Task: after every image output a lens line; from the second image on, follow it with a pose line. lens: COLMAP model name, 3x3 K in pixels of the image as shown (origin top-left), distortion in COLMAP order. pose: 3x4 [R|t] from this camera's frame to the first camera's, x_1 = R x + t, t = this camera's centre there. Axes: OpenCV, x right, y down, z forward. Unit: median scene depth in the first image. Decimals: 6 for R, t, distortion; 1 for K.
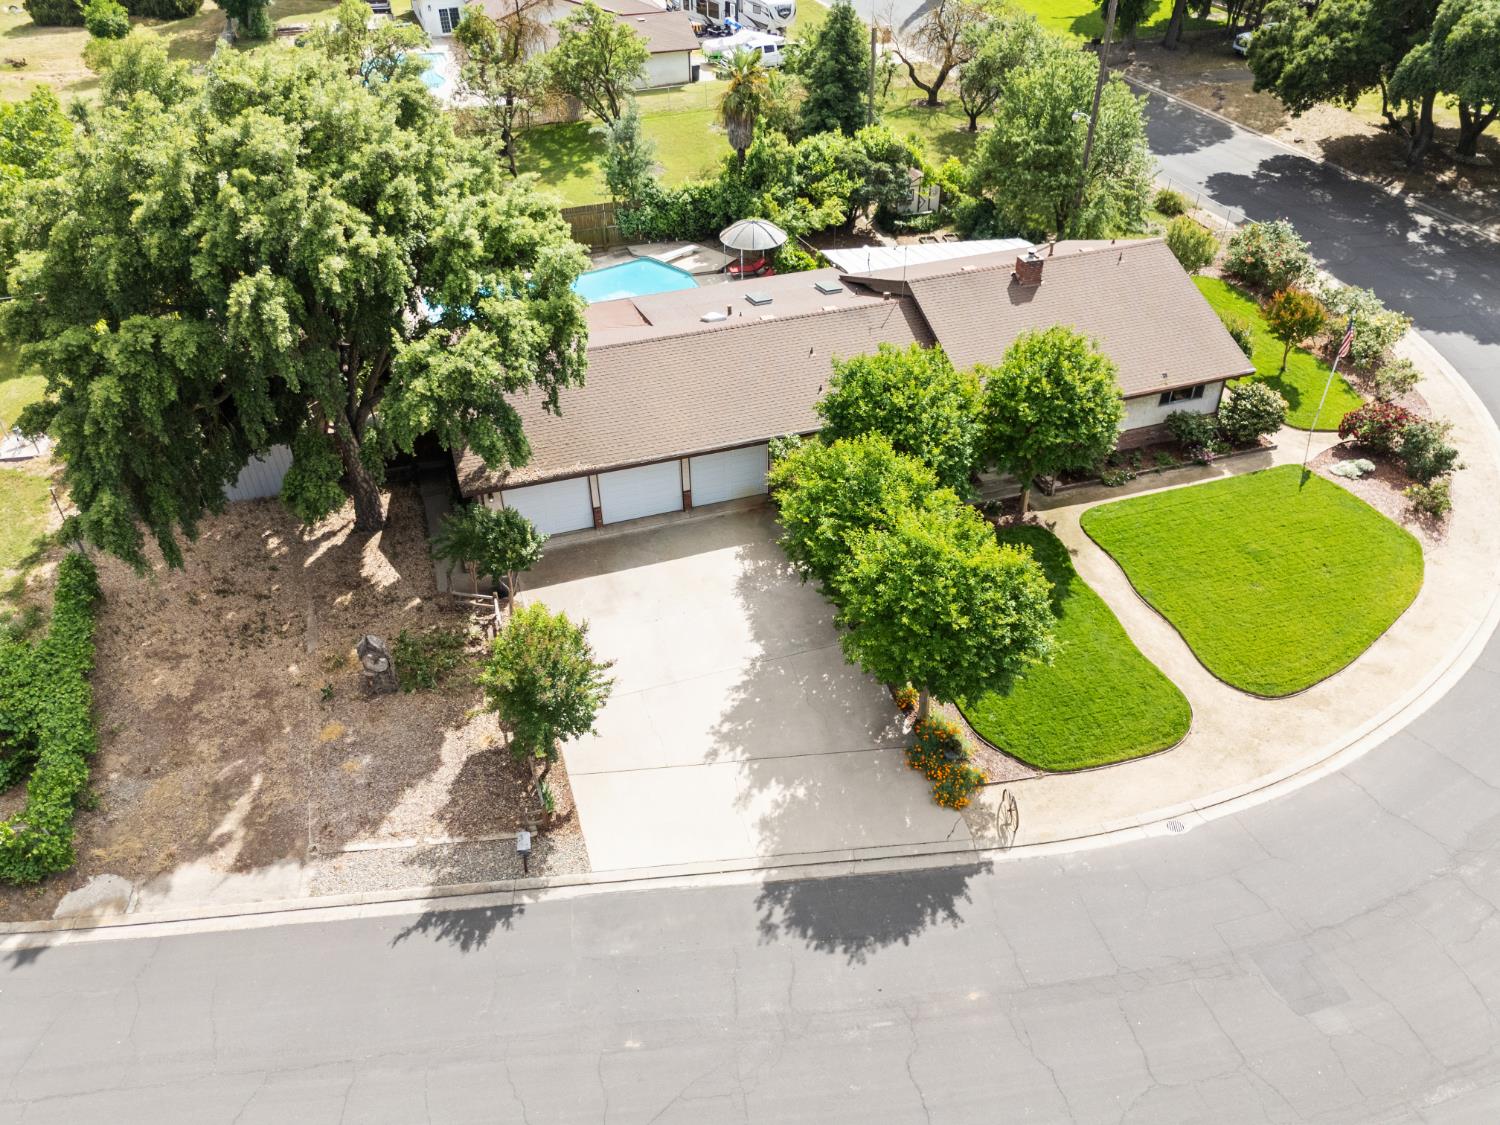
lens RADIAL K [[1110.9, 0, 752.6], [0, 1110.9, 560.4], [0, 0, 1]] dist [0.058182, -0.040150]
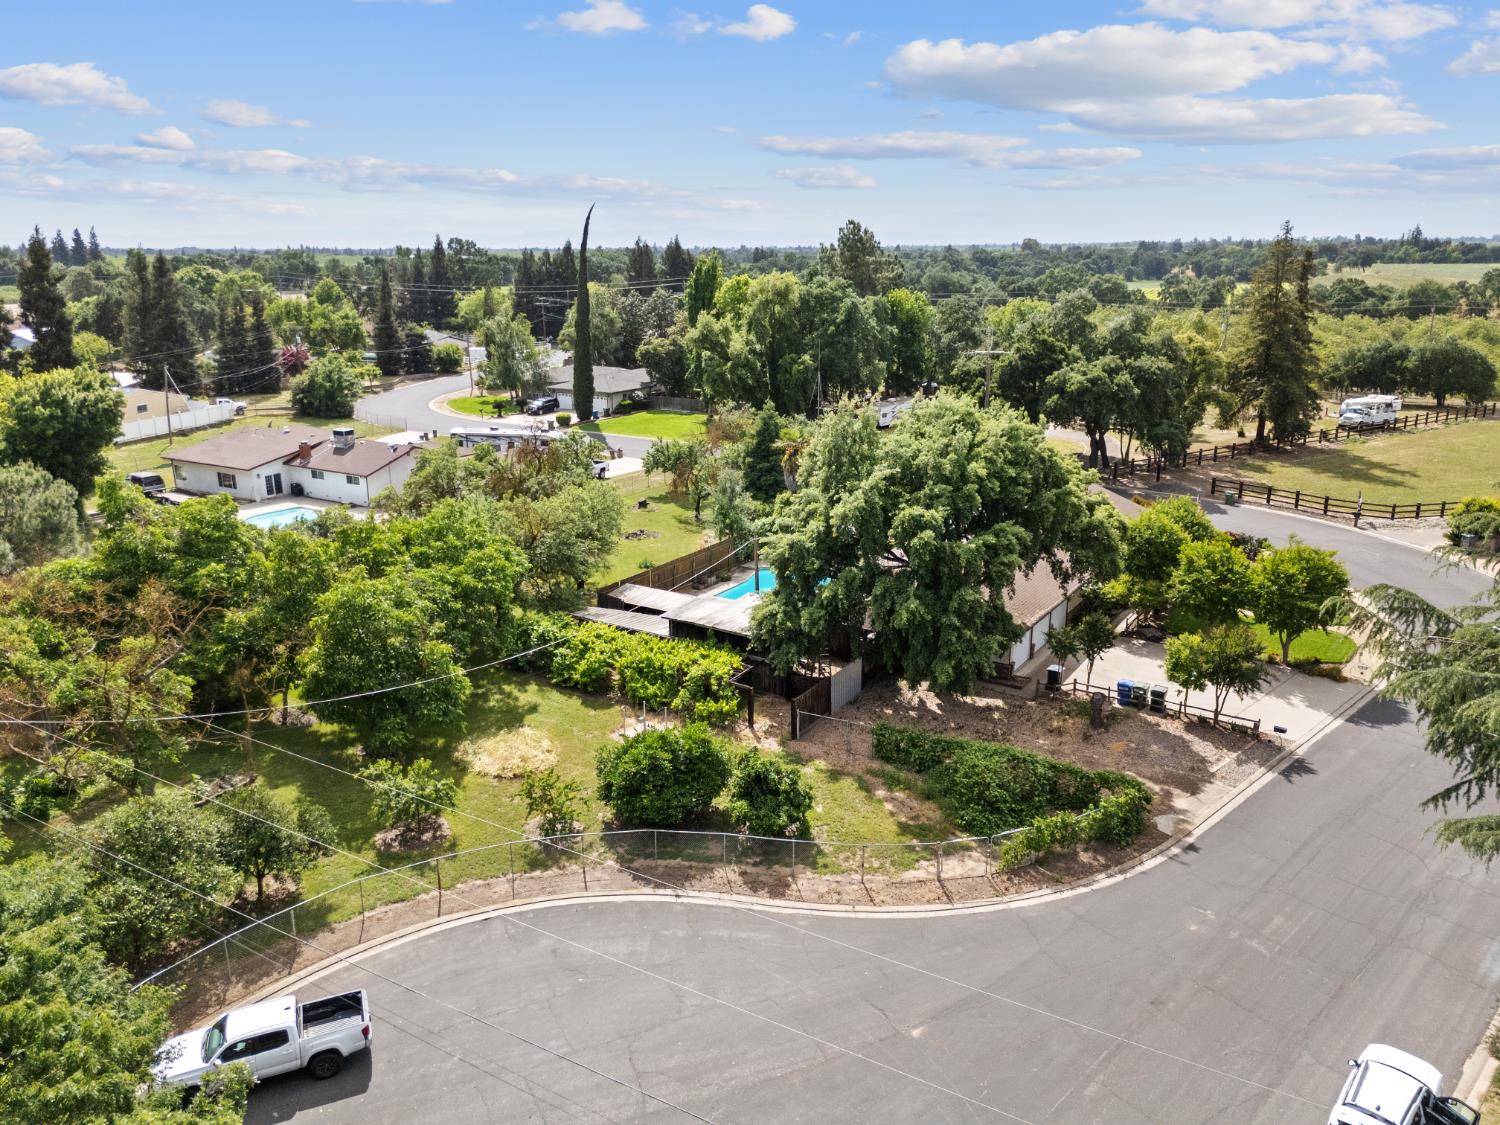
lens RADIAL K [[1107.2, 0, 752.1], [0, 1107.2, 544.2], [0, 0, 1]] dist [0.087052, -0.085741]
pose [[0.774005, -0.158122, 0.613118, -2.031165], [0.383627, 0.887464, -0.255418, 0.117835], [-0.503732, 0.432903, 0.747562, -0.117201]]
